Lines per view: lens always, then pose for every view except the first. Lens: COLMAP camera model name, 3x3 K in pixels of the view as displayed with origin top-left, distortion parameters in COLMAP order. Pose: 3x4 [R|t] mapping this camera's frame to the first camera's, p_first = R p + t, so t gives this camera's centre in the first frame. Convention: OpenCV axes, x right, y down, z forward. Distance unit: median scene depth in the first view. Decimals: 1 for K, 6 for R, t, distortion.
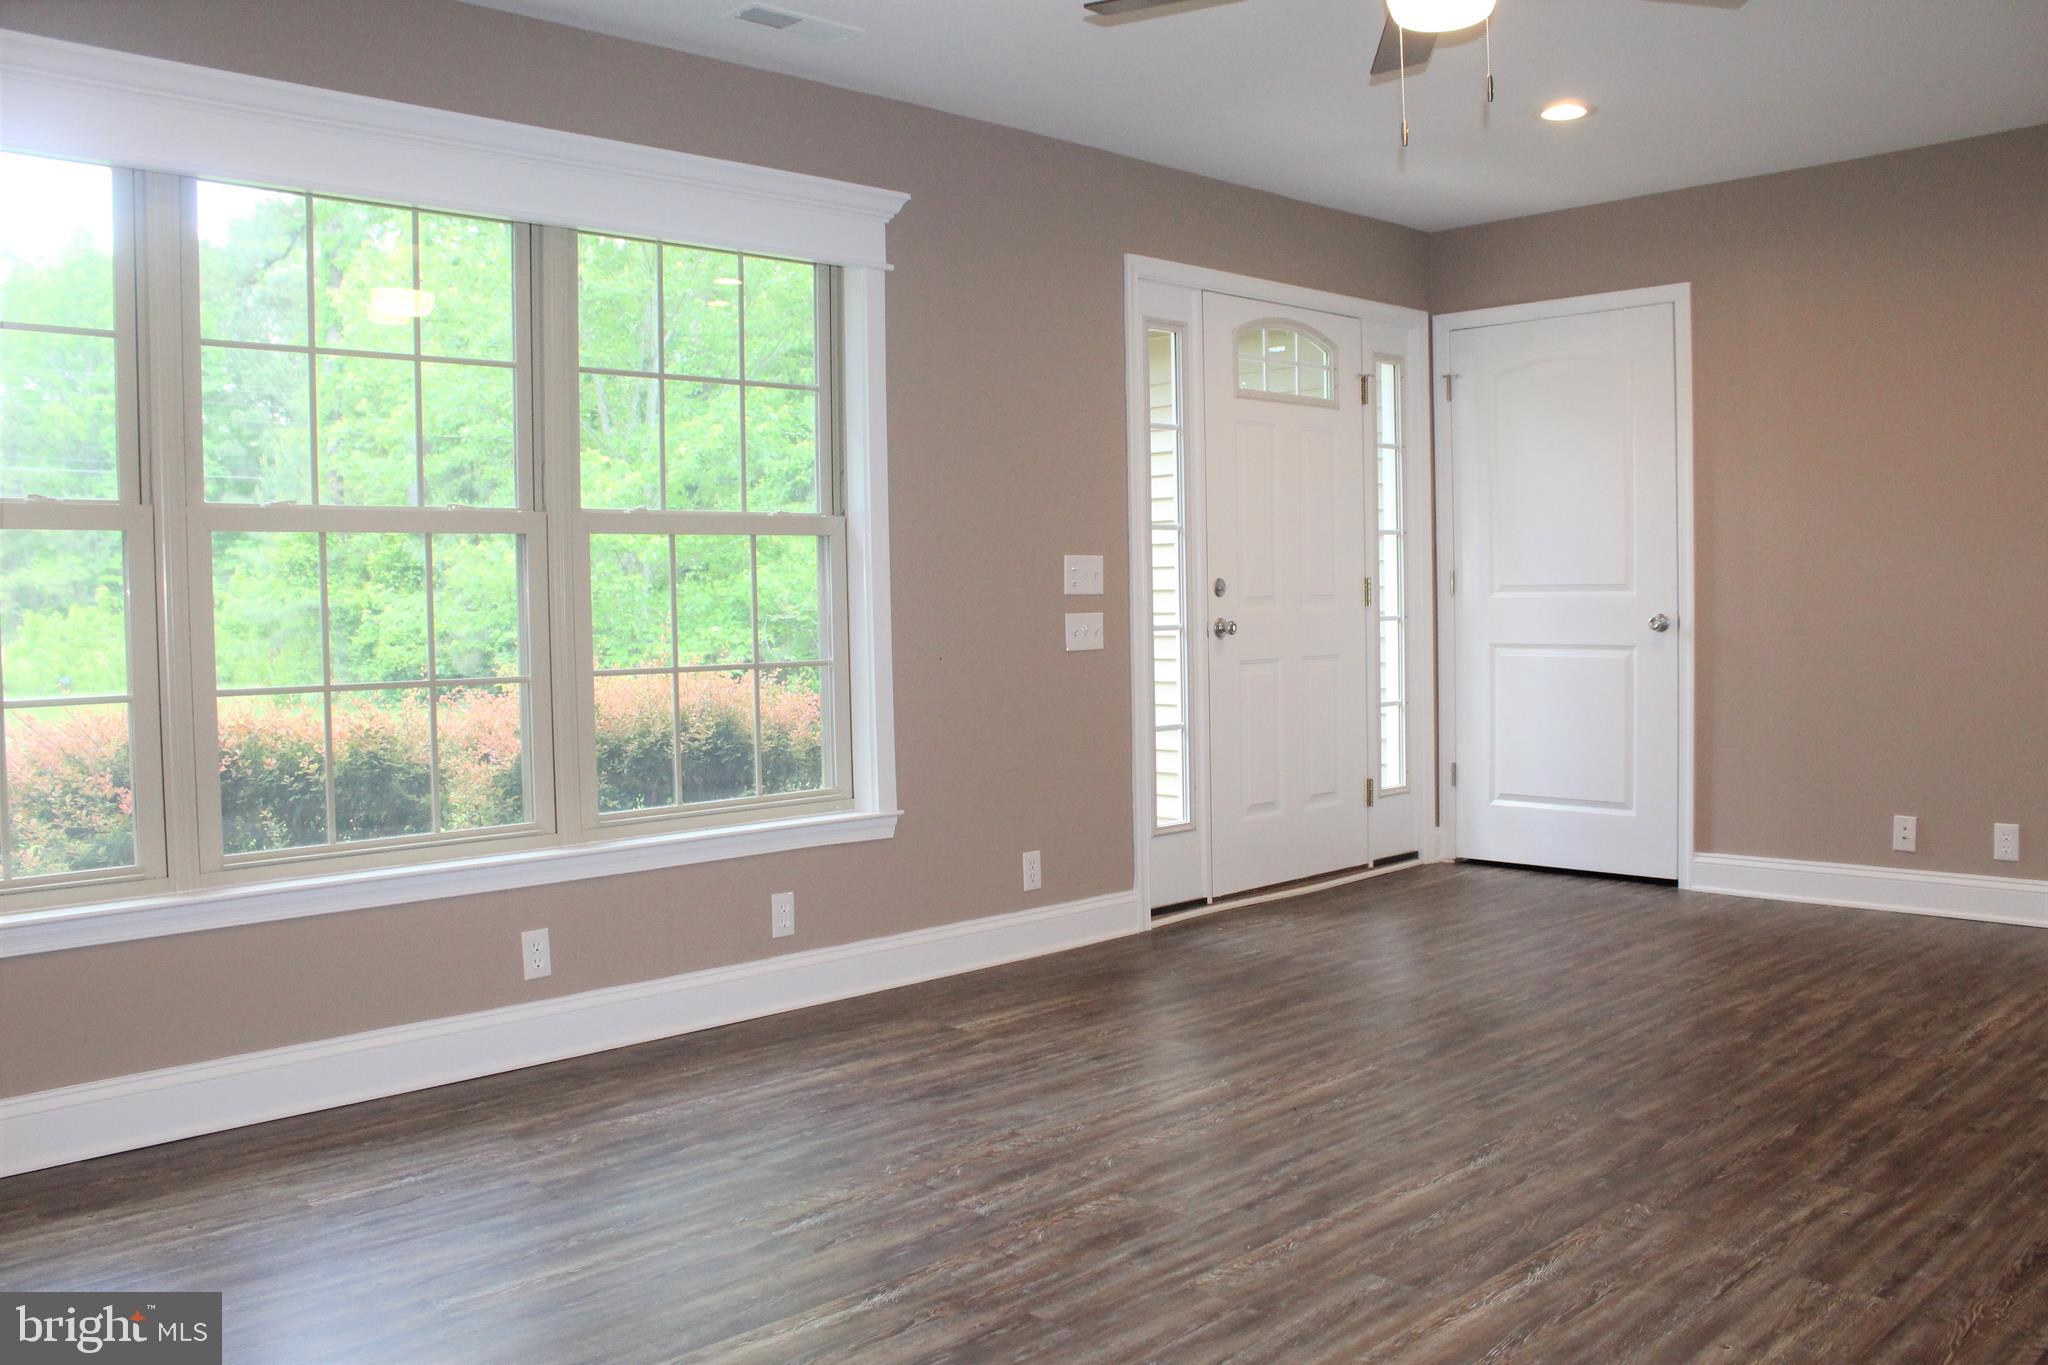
lens RADIAL K [[1709.7, 0, 1024.0], [0, 1709.7, 682.5], [0, 0, 1]] dist [-0.178567, 0.172978]
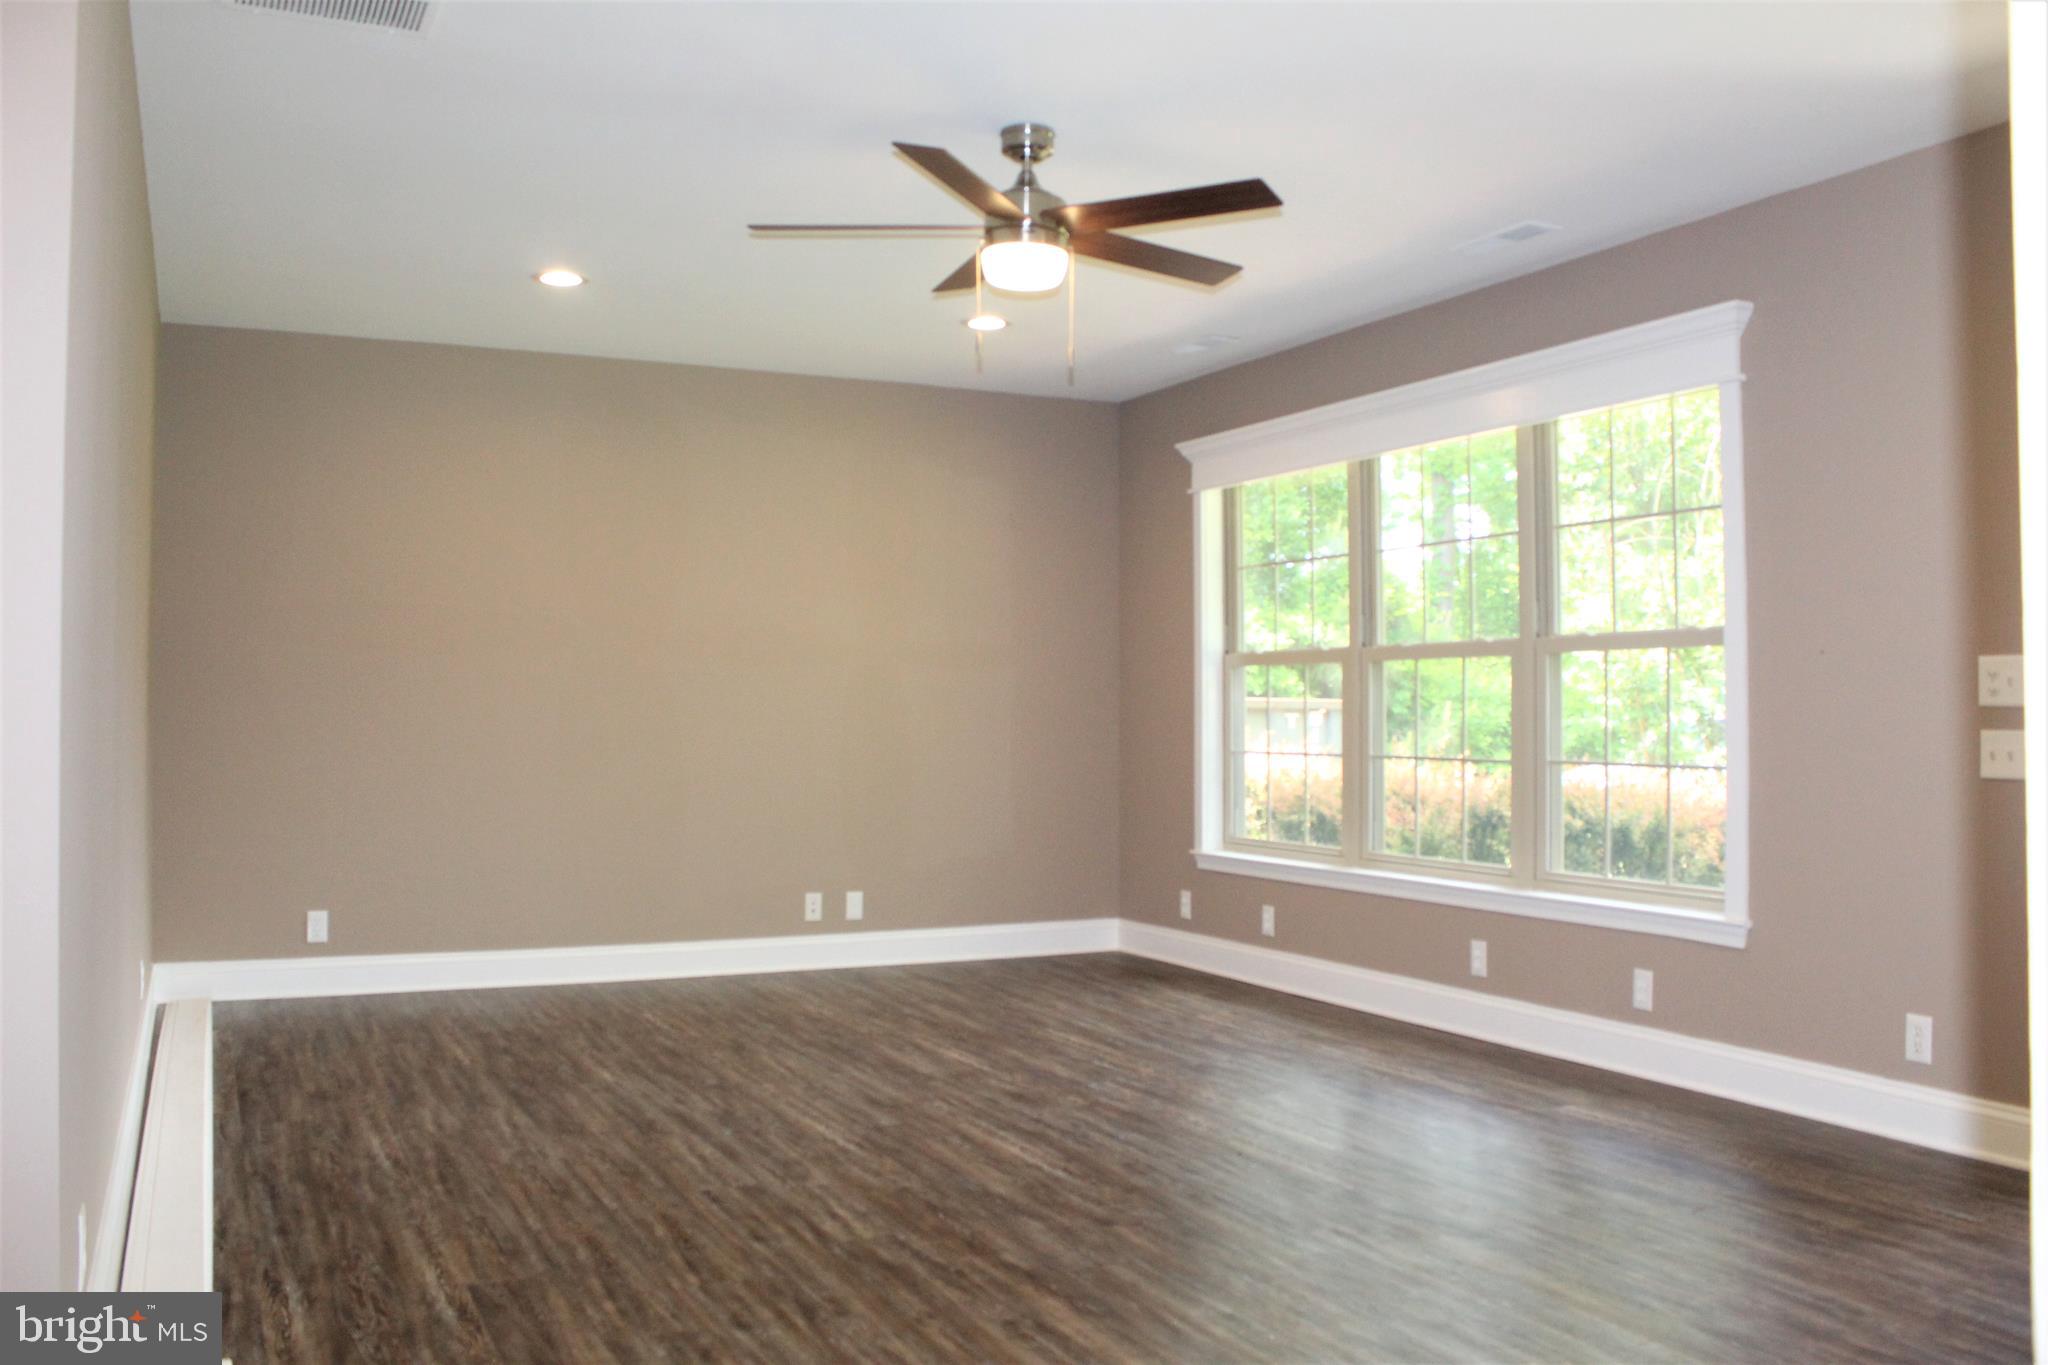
lens RADIAL K [[1709.7, 0, 1024.0], [0, 1709.7, 682.5], [0, 0, 1]] dist [-0.178567, 0.172978]
pose [[-0.285025, 0.014367, -0.958413, 1.047636], [-0.031767, 0.999197, 0.024426, -0.080339], [0.957994, 0.037408, -0.284339, 0.941334]]
